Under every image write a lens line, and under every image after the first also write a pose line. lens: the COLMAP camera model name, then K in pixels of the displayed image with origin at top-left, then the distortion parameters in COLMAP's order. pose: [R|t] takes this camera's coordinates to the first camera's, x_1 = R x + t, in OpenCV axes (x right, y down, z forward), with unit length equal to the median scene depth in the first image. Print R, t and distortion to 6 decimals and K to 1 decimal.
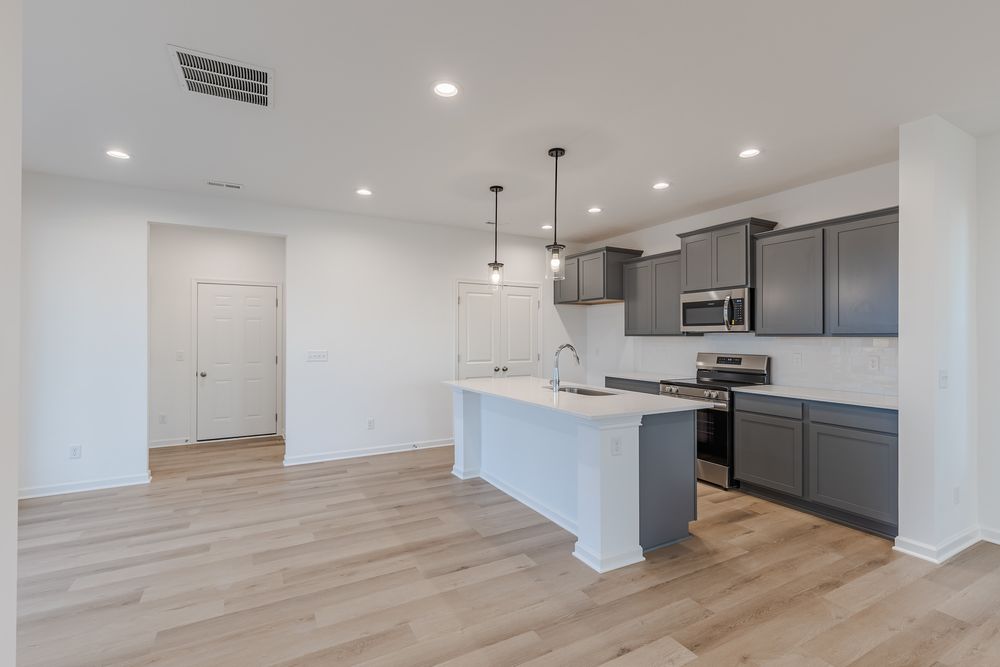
lens RADIAL K [[454.3, 0, 499.9], [0, 454.3, 334.6], [0, 0, 1]] dist [0.011925, -0.001927]
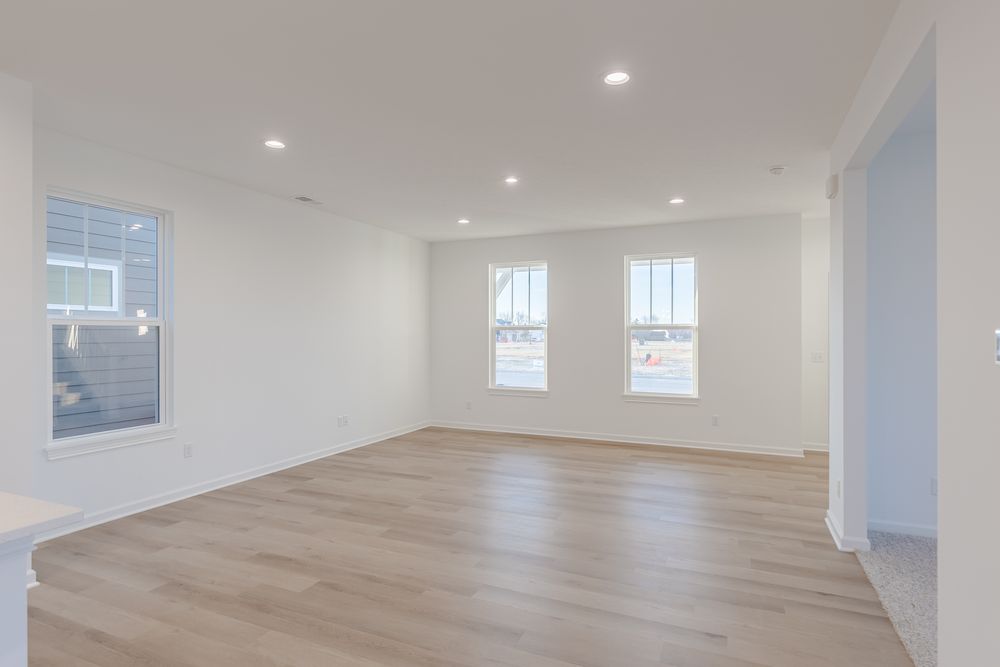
lens RADIAL K [[534.3, 0, 501.0], [0, 534.3, 333.7], [0, 0, 1]] dist [0.004930, -0.002171]
pose [[-0.602789, -0.000634, 0.797900, -0.289798], [-0.003718, 0.999991, -0.002014, 0.001862], [-0.797892, -0.004181, -0.602786, 0.604580]]
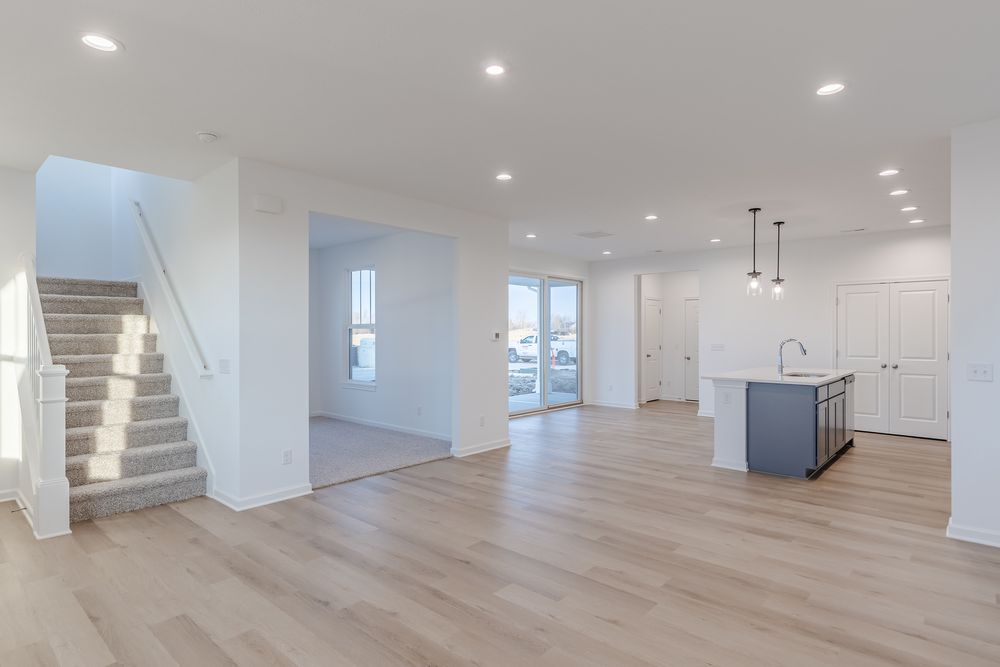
lens RADIAL K [[534.3, 0, 499.0], [0, 534.3, 331.0], [0, 0, 1]] dist [0.004930, -0.002171]
pose [[0.328073, -0.005575, -0.944636, 1.213379], [0.003011, 0.999984, -0.004856, 0.001967], [0.944648, -0.001251, 0.328084, -0.297925]]
